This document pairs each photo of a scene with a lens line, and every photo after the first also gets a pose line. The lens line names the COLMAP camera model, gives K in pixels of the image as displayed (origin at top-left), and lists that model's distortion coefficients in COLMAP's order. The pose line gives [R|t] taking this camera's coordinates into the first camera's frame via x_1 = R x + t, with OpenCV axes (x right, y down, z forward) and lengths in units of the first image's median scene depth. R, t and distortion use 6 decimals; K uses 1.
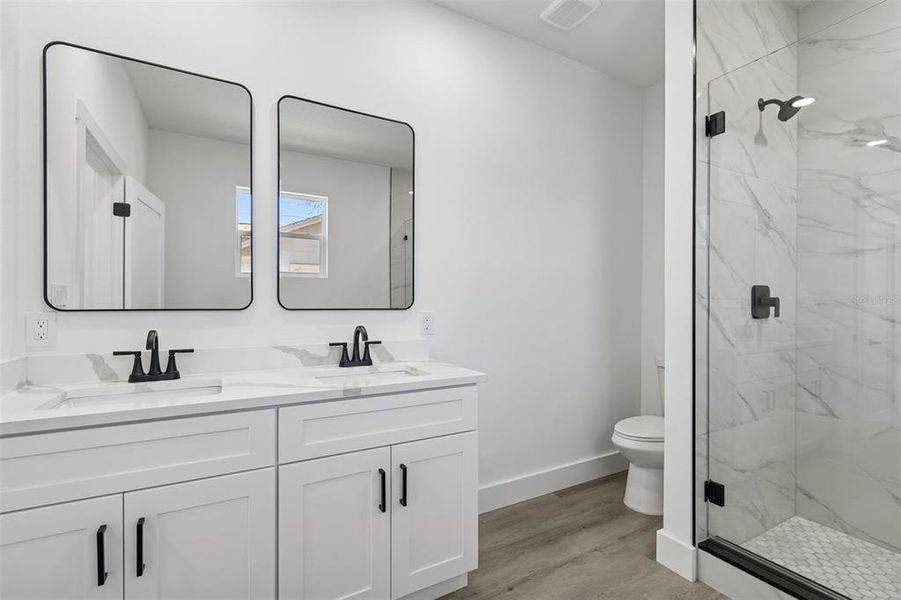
lens RADIAL K [[415.9, 0, 450.5], [0, 415.9, 300.0], [0, 0, 1]] dist [-0.000152, -0.000392]
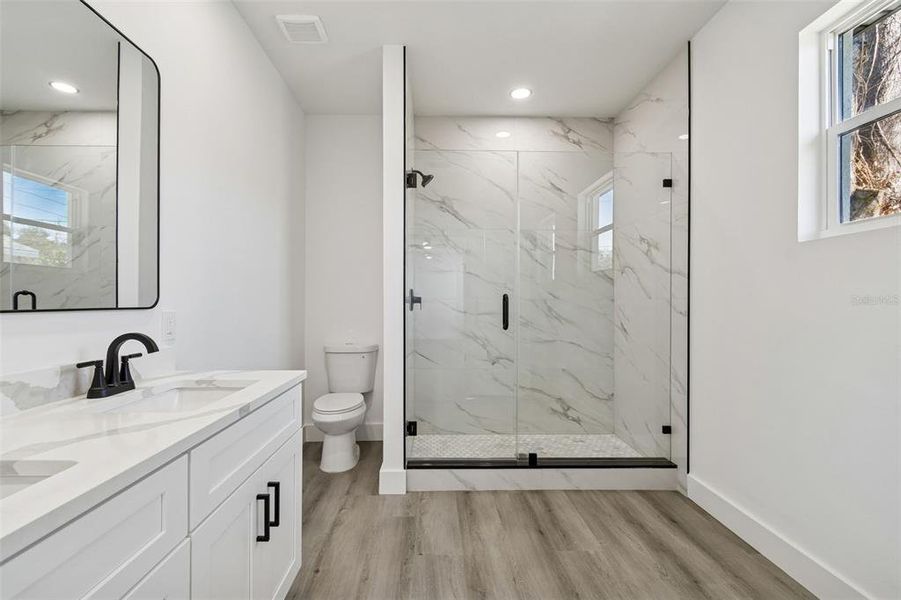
lens RADIAL K [[397.6, 0, 450.5], [0, 397.6, 300.0], [0, 0, 1]] dist [0.001480, 0.000124]
pose [[0.462322, 0.002039, 0.886710, -0.546112], [-0.003696, 0.999993, -0.000372, 0.006104], [-0.886704, -0.003105, 0.462327, 0.218940]]
